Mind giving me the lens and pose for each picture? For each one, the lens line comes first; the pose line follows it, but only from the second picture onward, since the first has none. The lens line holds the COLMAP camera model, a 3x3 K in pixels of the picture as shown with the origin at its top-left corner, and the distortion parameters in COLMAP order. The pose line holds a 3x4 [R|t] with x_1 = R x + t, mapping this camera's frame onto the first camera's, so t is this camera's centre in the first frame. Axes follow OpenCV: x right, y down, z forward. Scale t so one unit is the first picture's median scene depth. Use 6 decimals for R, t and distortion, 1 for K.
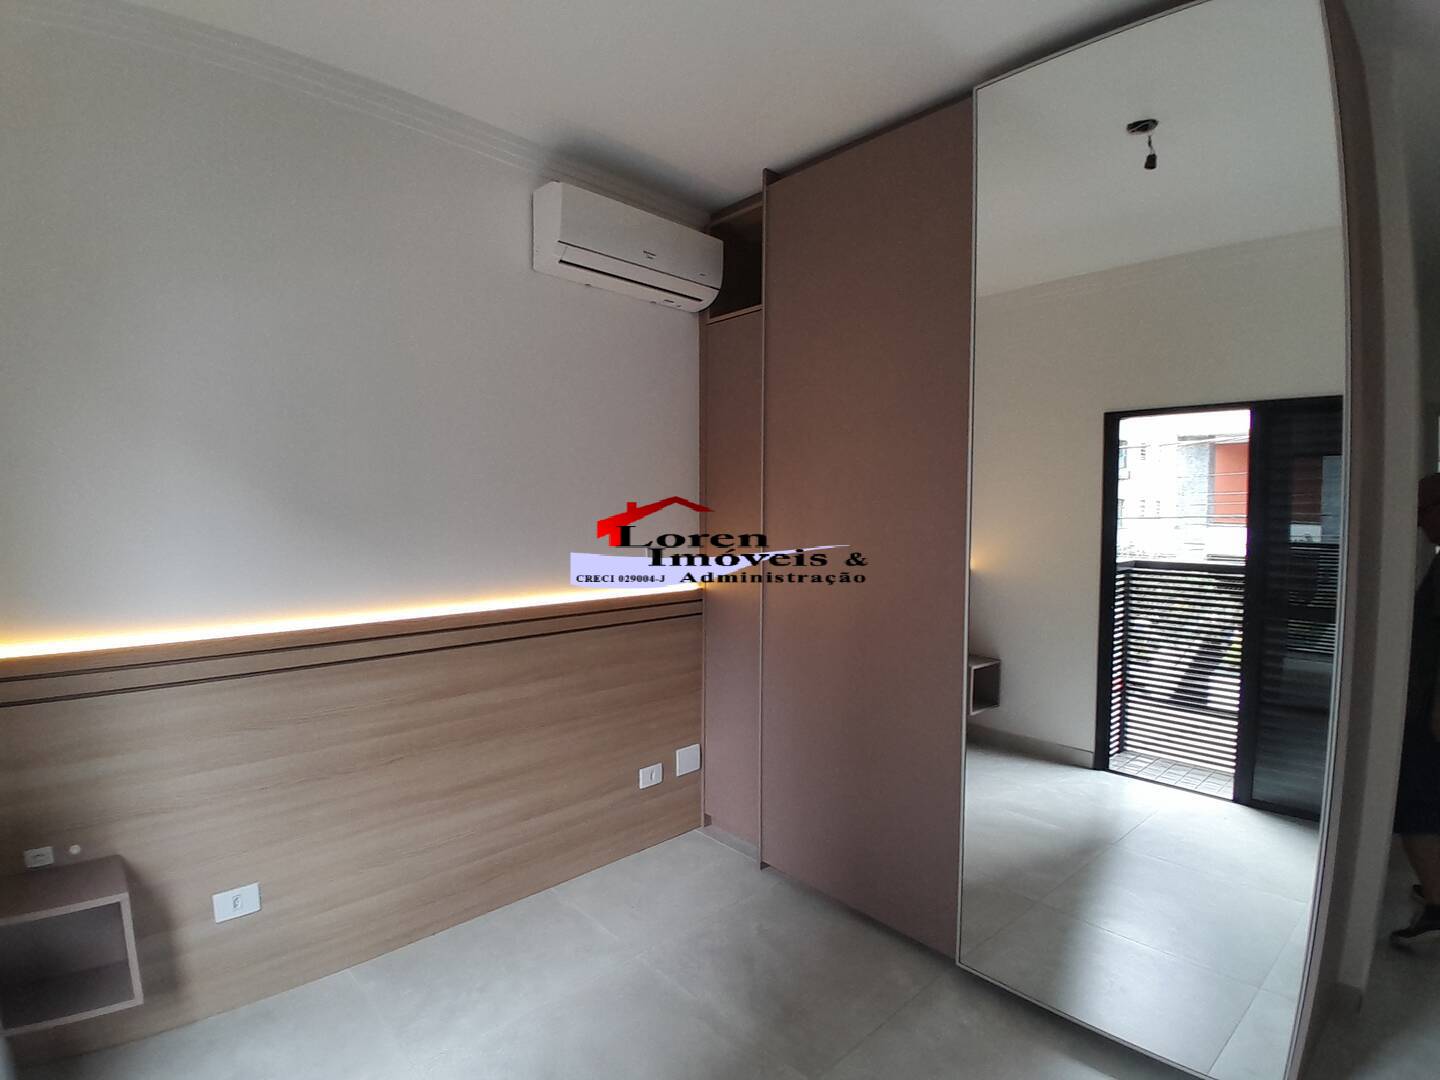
lens RADIAL K [[723.9, 0, 720.0], [0, 723.9, 540.0], [0, 0, 1]] dist [-0.001297, -0.045077]
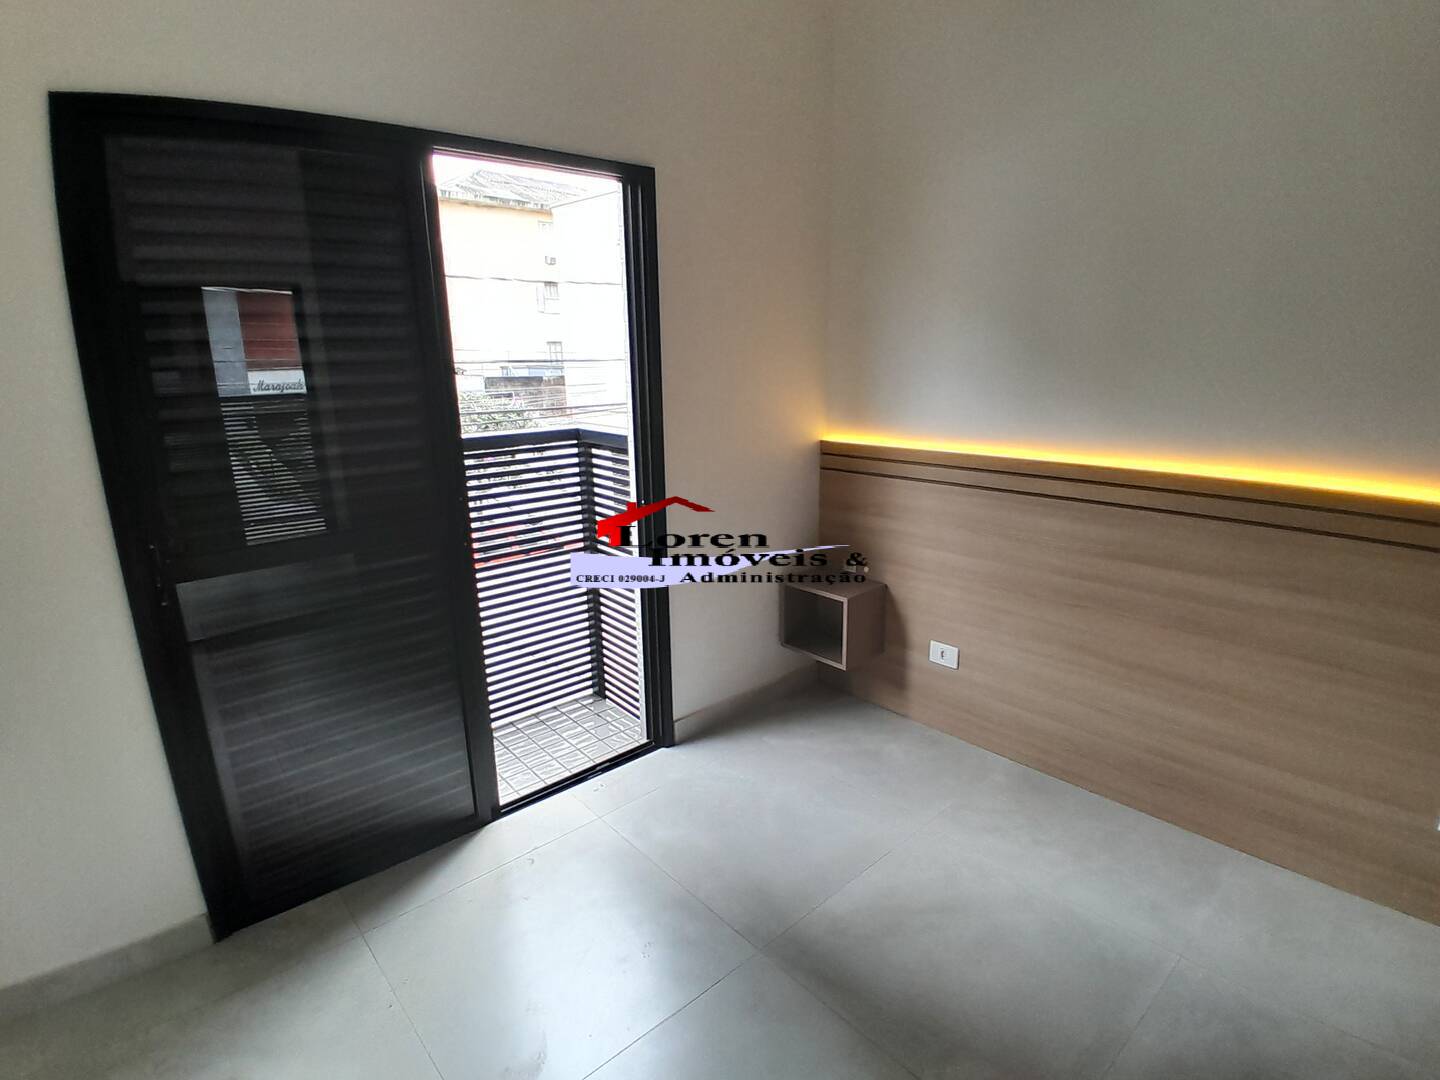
lens RADIAL K [[723.9, 0, 720.0], [0, 723.9, 540.0], [0, 0, 1]] dist [-0.001297, -0.045077]
pose [[-0.037484, 0.241771, -0.969609, 0.510621], [-0.031820, 0.969510, 0.242976, -0.010988], [0.998790, 0.039961, -0.028648, 0.518445]]
